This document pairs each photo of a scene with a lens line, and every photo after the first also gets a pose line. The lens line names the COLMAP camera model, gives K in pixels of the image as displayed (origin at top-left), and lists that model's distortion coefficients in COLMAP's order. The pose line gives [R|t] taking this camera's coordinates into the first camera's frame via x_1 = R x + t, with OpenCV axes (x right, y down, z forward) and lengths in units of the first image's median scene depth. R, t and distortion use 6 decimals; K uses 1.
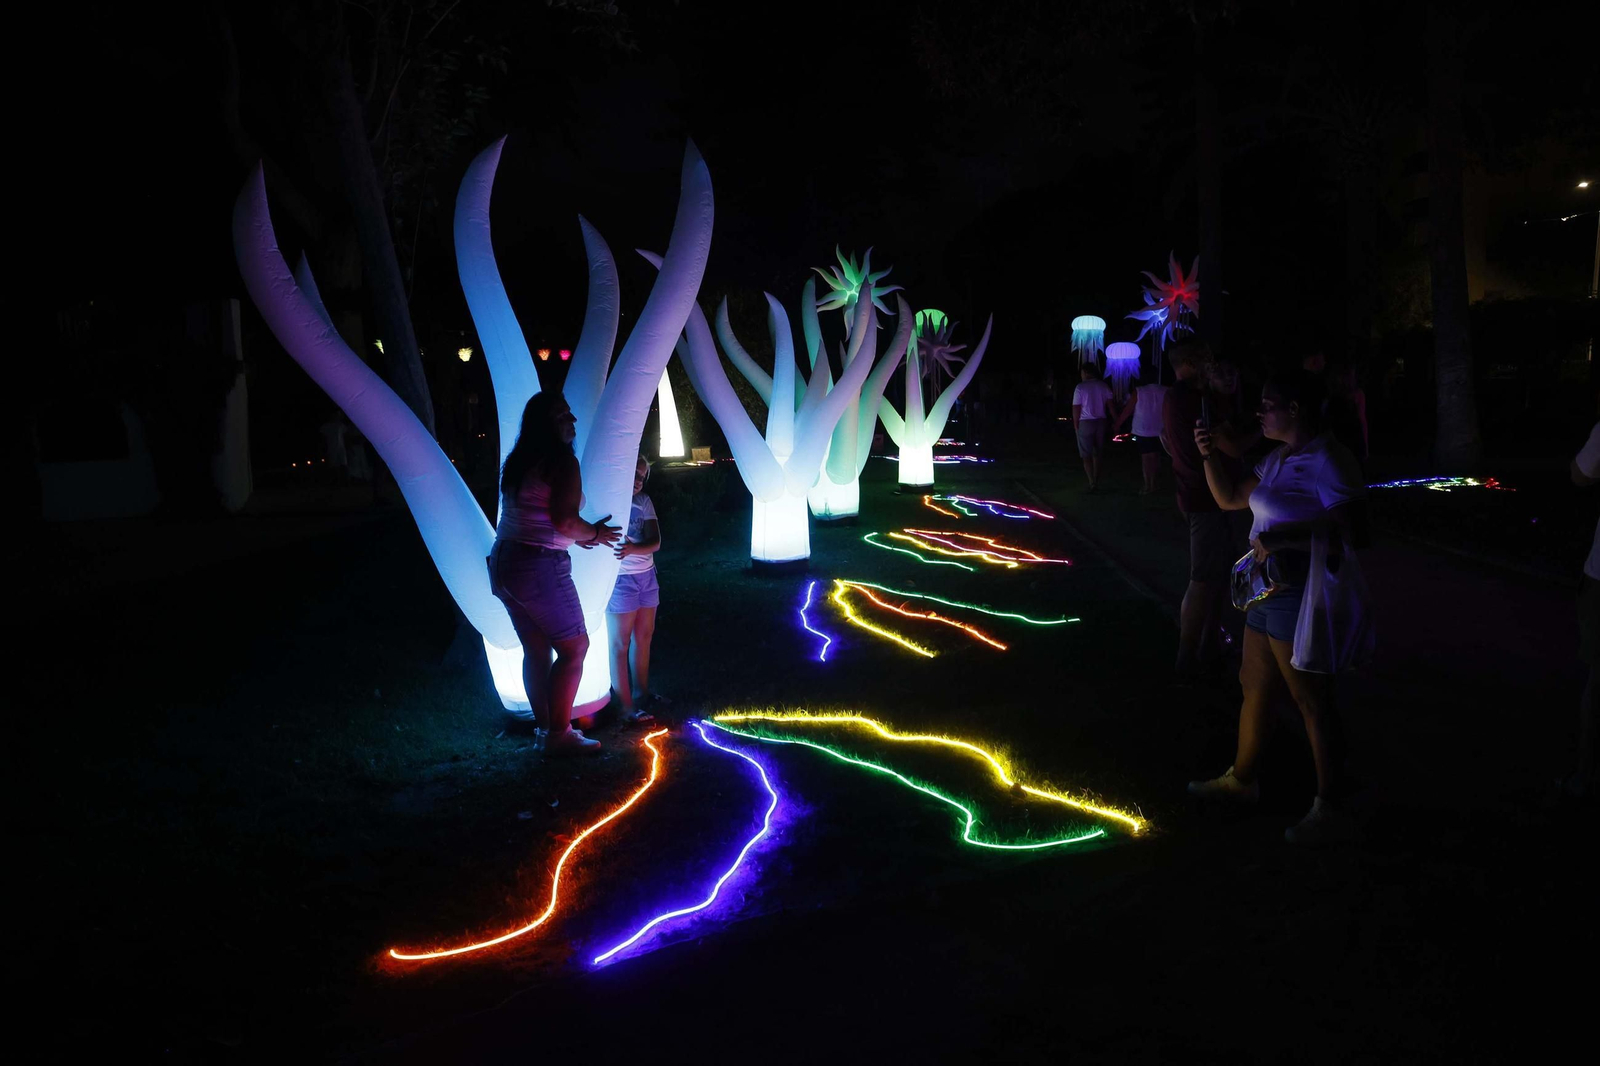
lens RADIAL K [[1113.7, 0, 800.0], [0, 1113.7, 533.0], [0, 0, 1]] dist [-0.063613, 0.001932]
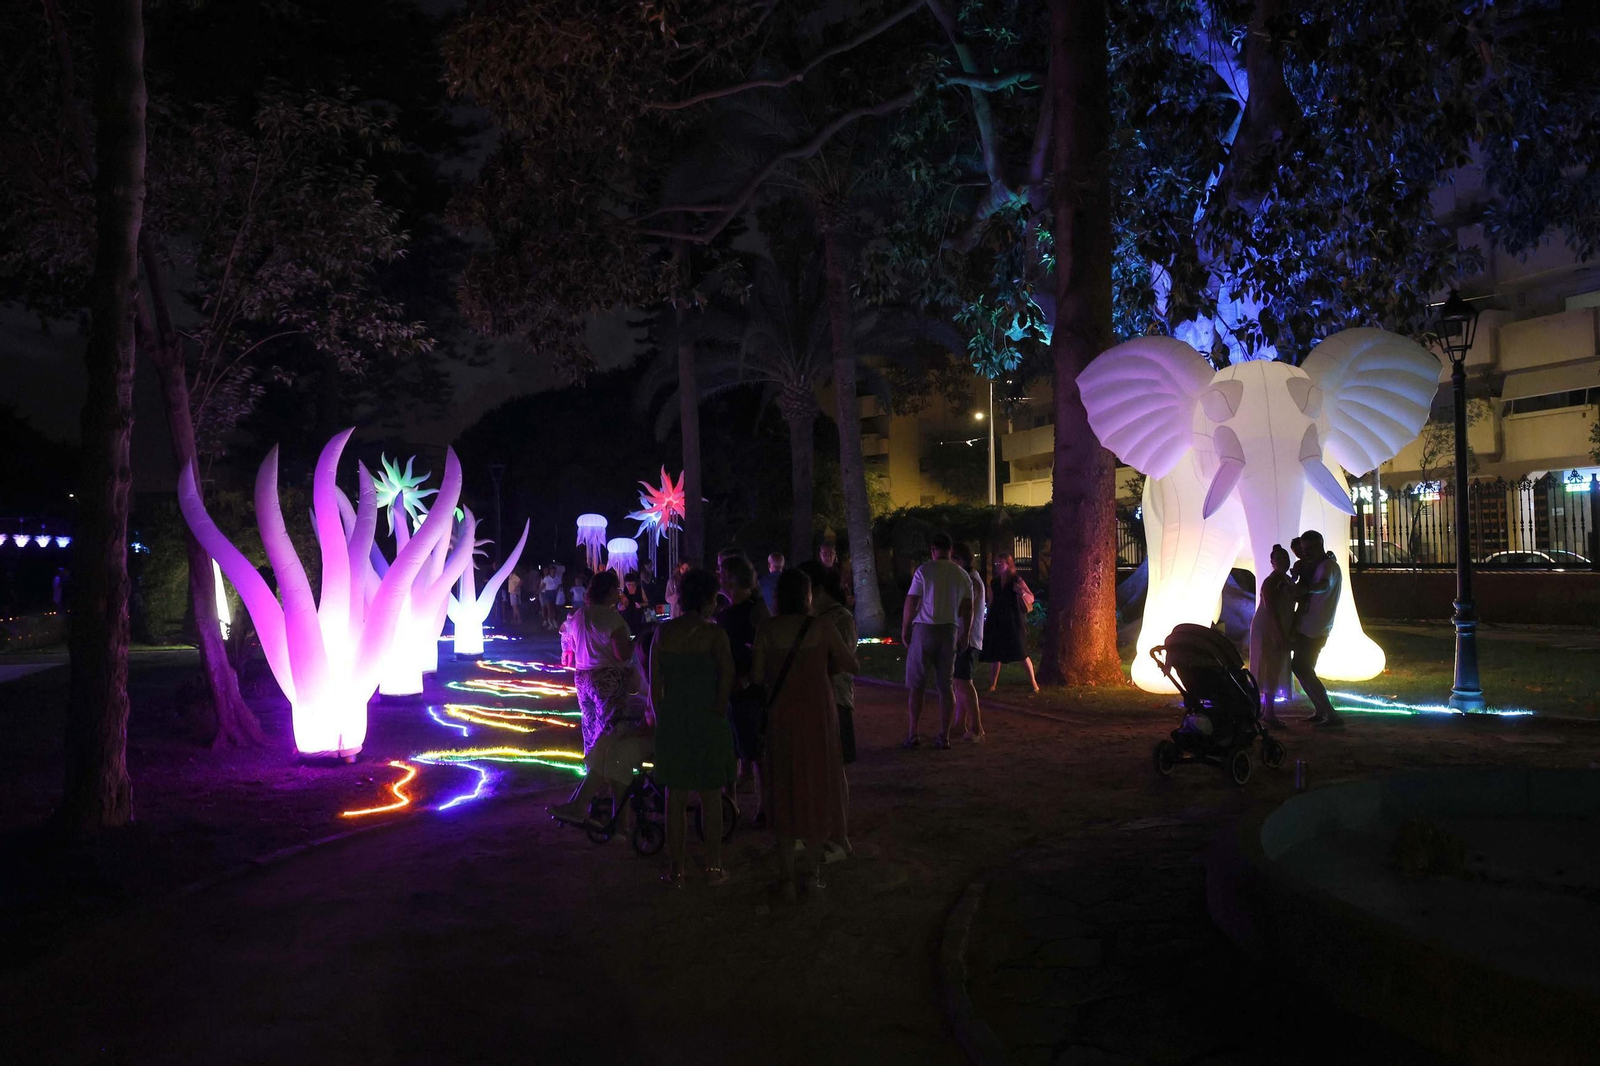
lens RADIAL K [[1113.7, 0, 800.0], [0, 1113.7, 533.0], [0, 0, 1]] dist [-0.063613, 0.001932]
pose [[0.903931, 0.018912, 0.427259, -0.036692], [0.054992, 0.985589, -0.159970, 0.016728], [-0.424128, 0.168098, 0.889864, -0.109403]]
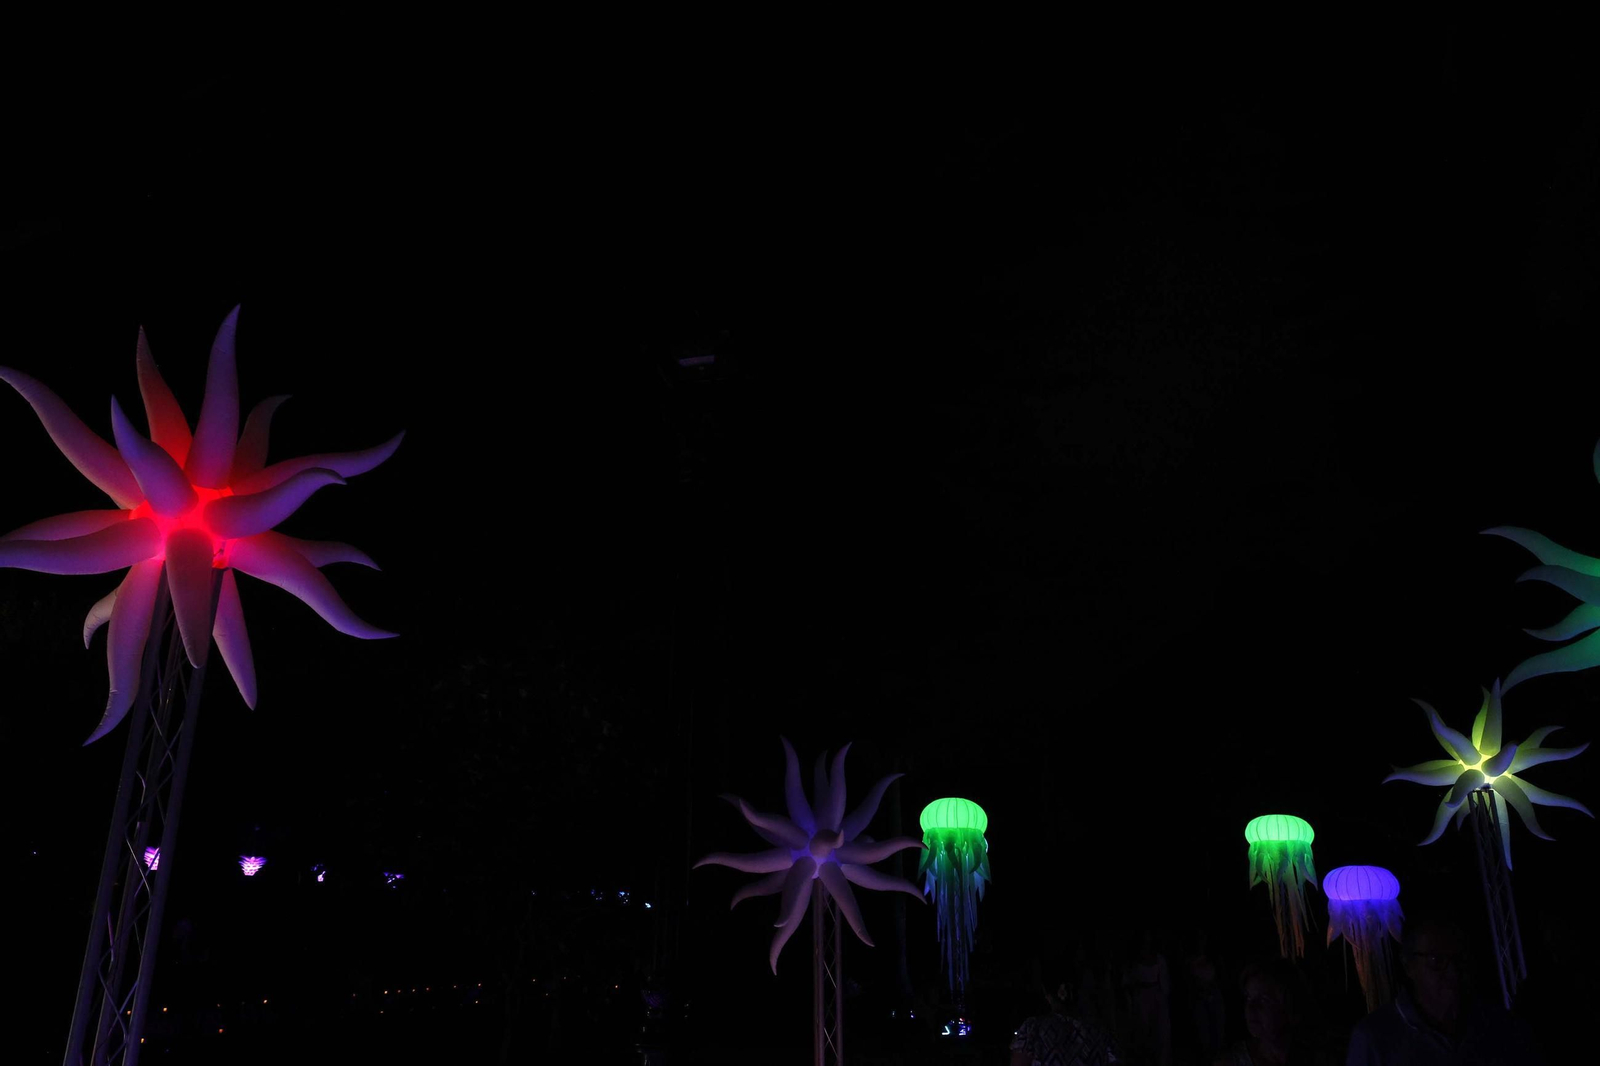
lens RADIAL K [[1113.7, 0, 800.0], [0, 1113.7, 533.0], [0, 0, 1]] dist [-0.063613, 0.001932]
pose [[0.991516, -0.025910, -0.127378, 0.136894], [-0.036832, 0.883769, -0.466472, -0.083514], [0.124659, 0.467206, 0.875317, 0.580569]]
